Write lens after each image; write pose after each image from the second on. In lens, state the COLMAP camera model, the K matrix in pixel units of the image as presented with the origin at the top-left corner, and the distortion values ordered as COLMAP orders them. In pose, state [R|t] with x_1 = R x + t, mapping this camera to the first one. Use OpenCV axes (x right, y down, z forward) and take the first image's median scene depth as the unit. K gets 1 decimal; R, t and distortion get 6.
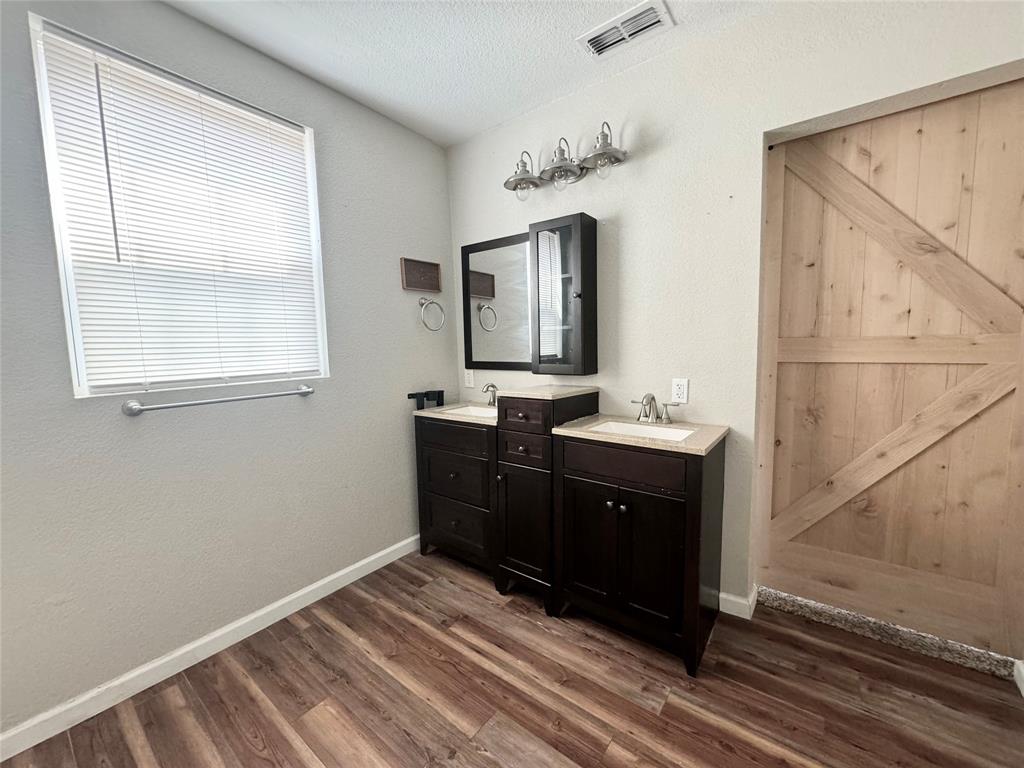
lens RADIAL K [[407.4, 0, 514.5], [0, 407.4, 381.2], [0, 0, 1]] dist [0.000119, 0.000075]
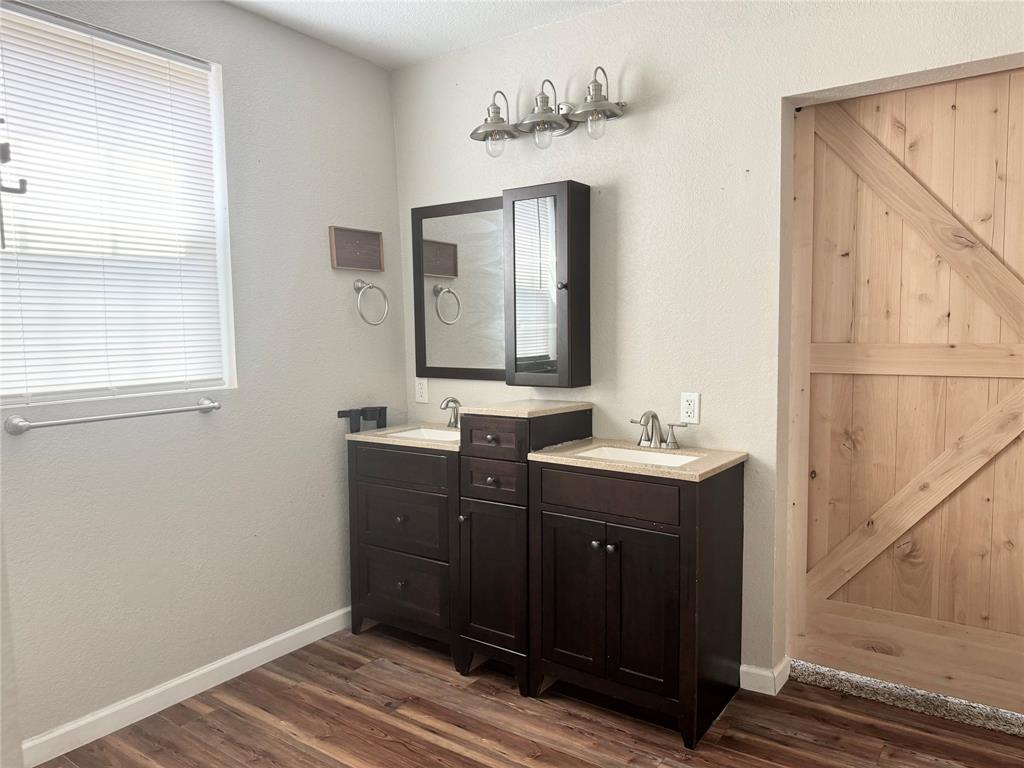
lens RADIAL K [[723.9, 0, 516.5], [0, 723.9, 383.4], [0, 0, 1]] dist [0.058868, -0.068155]
pose [[0.999400, 0.006253, 0.034061, 0.020707], [-0.005739, 0.999869, -0.015167, -0.001317], [-0.034152, 0.014962, 0.999305, -0.437217]]
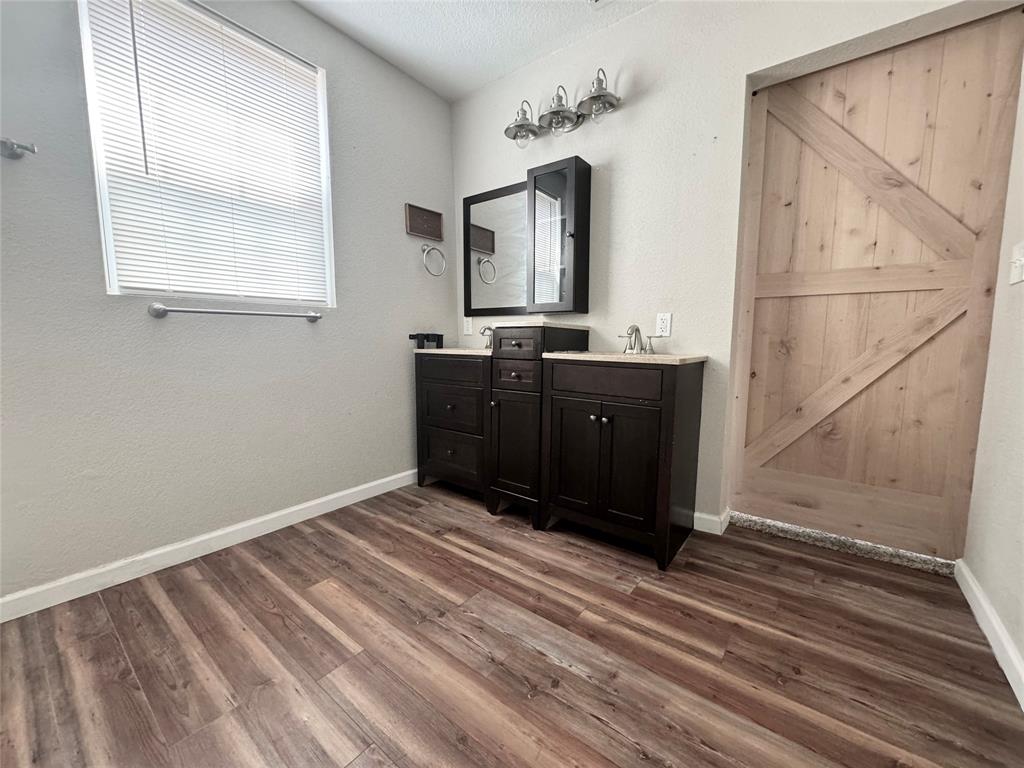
lens RADIAL K [[407.4, 0, 514.3], [0, 407.4, 382.0], [0, 0, 1]] dist [0.000119, 0.000075]
pose [[0.999661, 0.025811, -0.003320, 0.024145], [-0.025757, 0.999549, 0.015457, 0.182634], [0.003717, -0.015366, 0.999875, -0.078958]]
